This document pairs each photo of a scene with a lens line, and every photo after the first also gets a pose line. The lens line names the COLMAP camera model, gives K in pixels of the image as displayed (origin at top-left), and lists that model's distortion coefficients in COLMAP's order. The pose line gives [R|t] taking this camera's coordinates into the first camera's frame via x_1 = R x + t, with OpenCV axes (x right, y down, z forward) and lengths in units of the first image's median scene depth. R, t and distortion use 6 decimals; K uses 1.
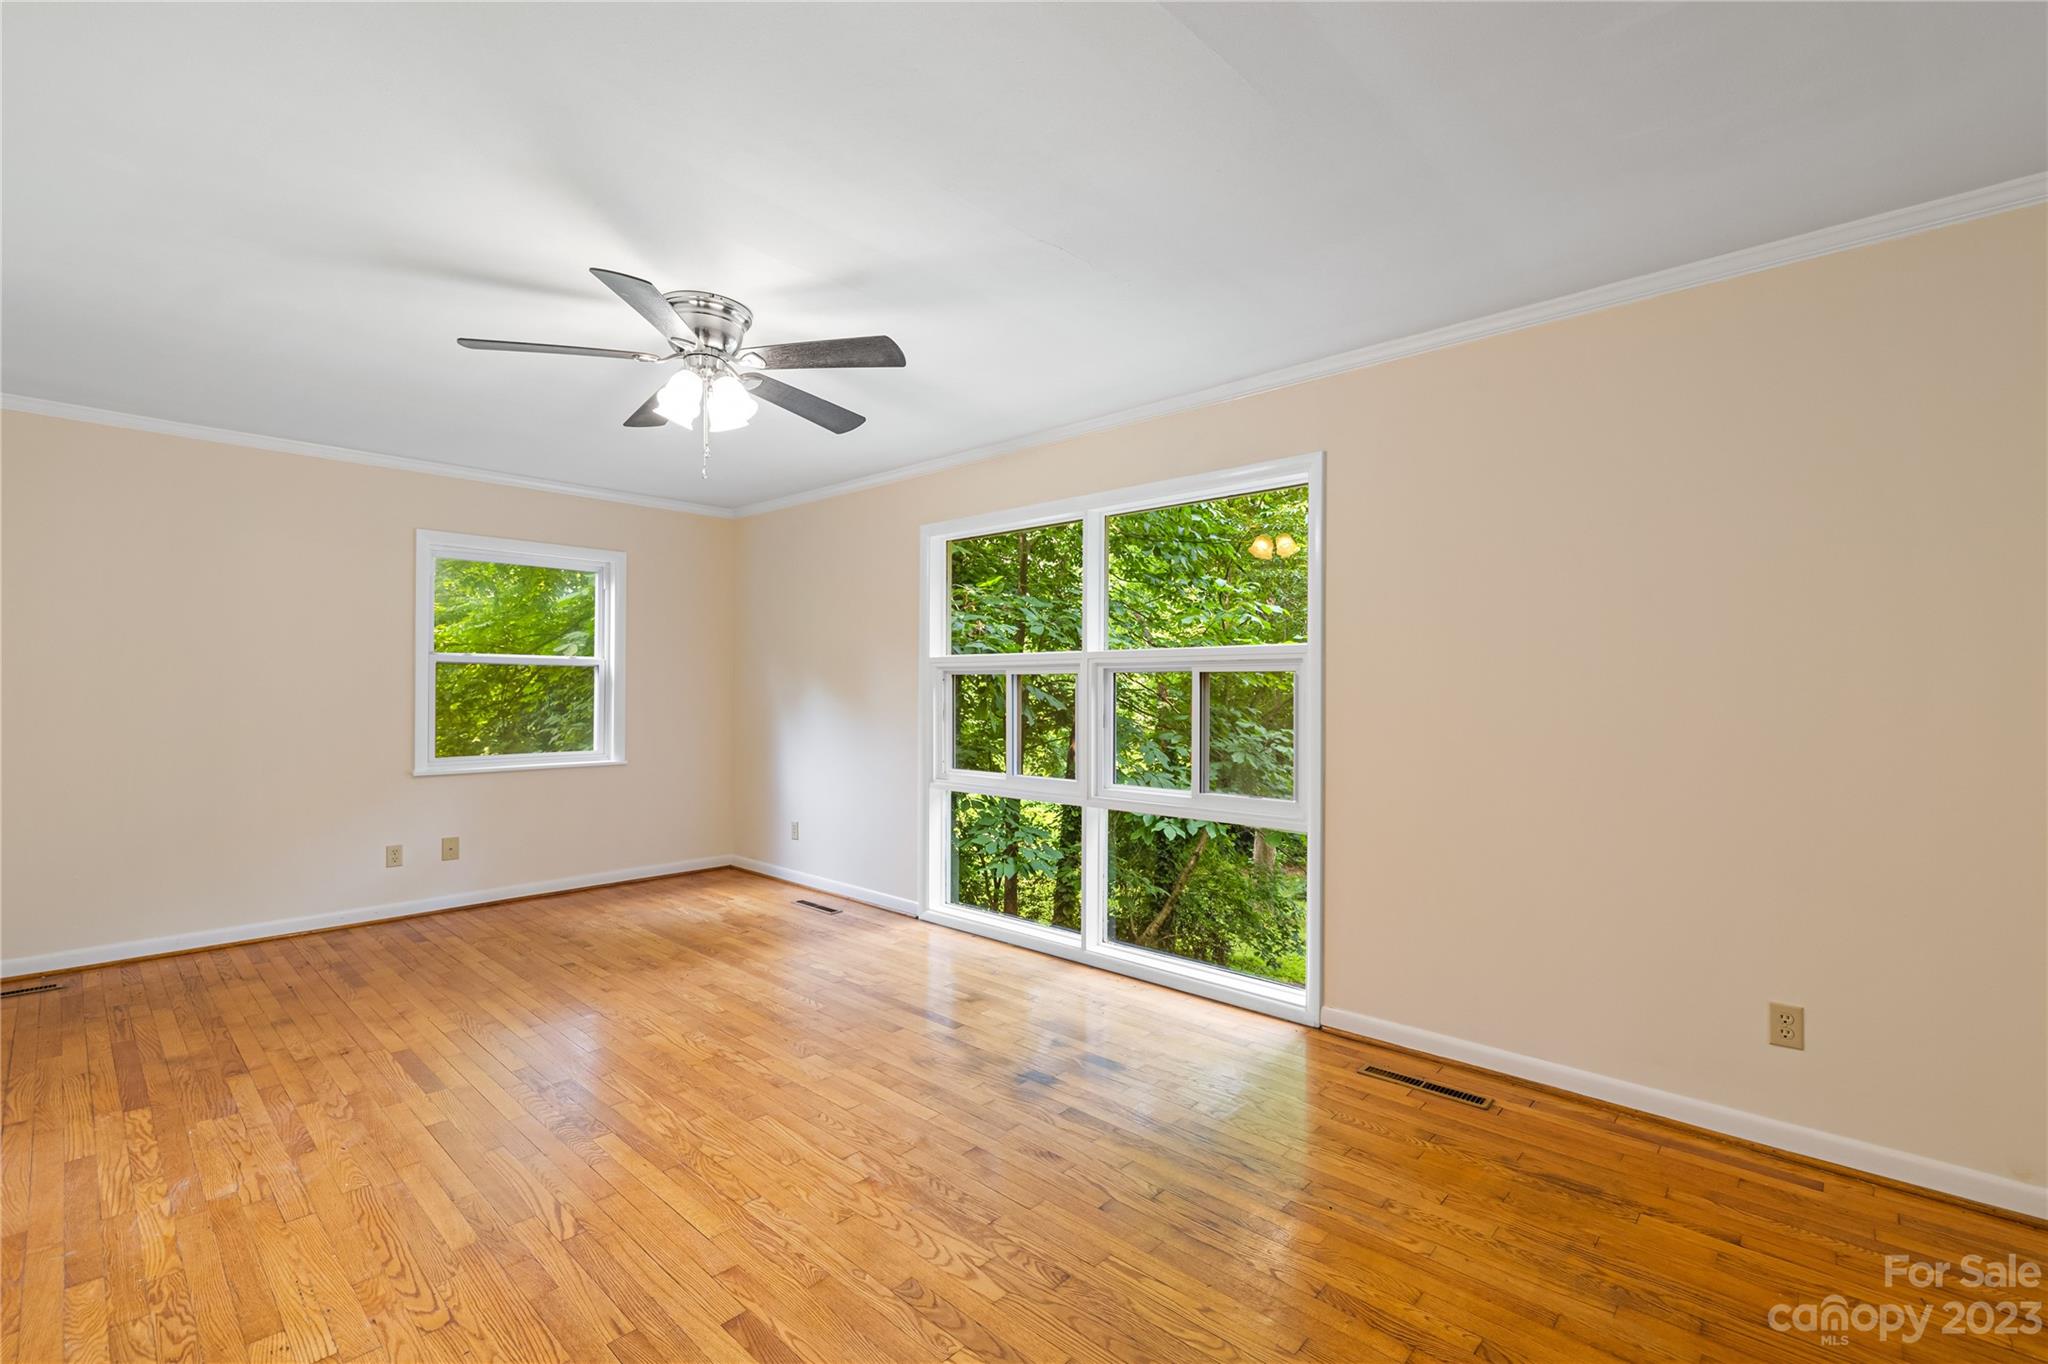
lens RADIAL K [[872.0, 0, 1017.7], [0, 872.0, 679.9], [0, 0, 1]] dist [0.000147, 0.000293]
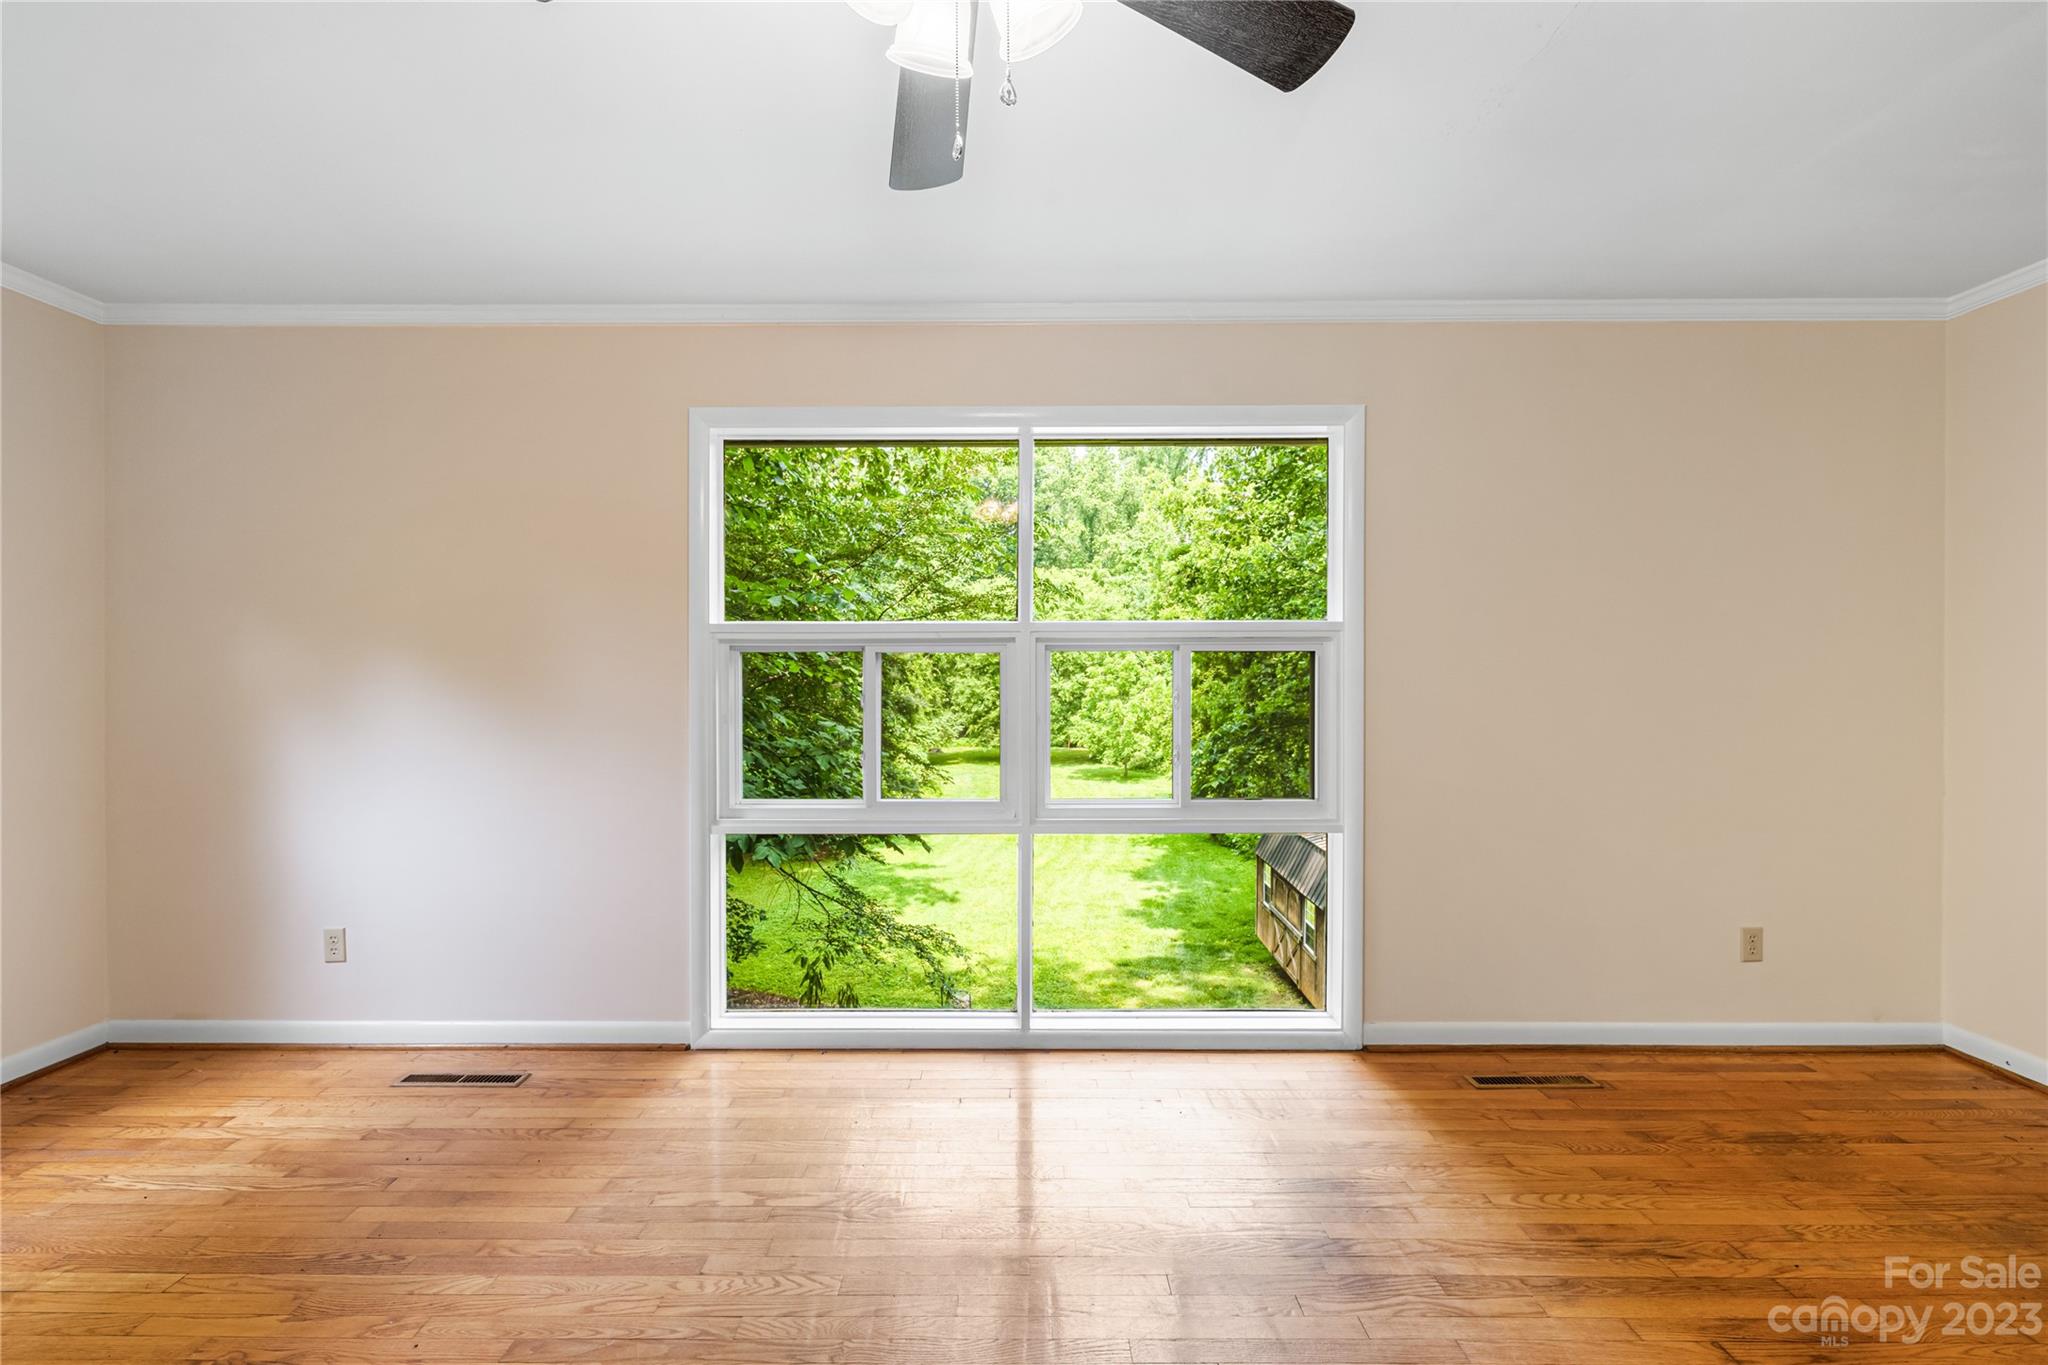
lens RADIAL K [[872.7, 0, 993.0], [0, 872.7, 678.3], [0, 0, 1]] dist [0.000492, -0.000711]
pose [[0.746592, -0.006797, 0.665247, -0.517722], [0.000409, 0.999952, 0.009757, 0.008780], [-0.665282, -0.007013, 0.746560, 0.570273]]
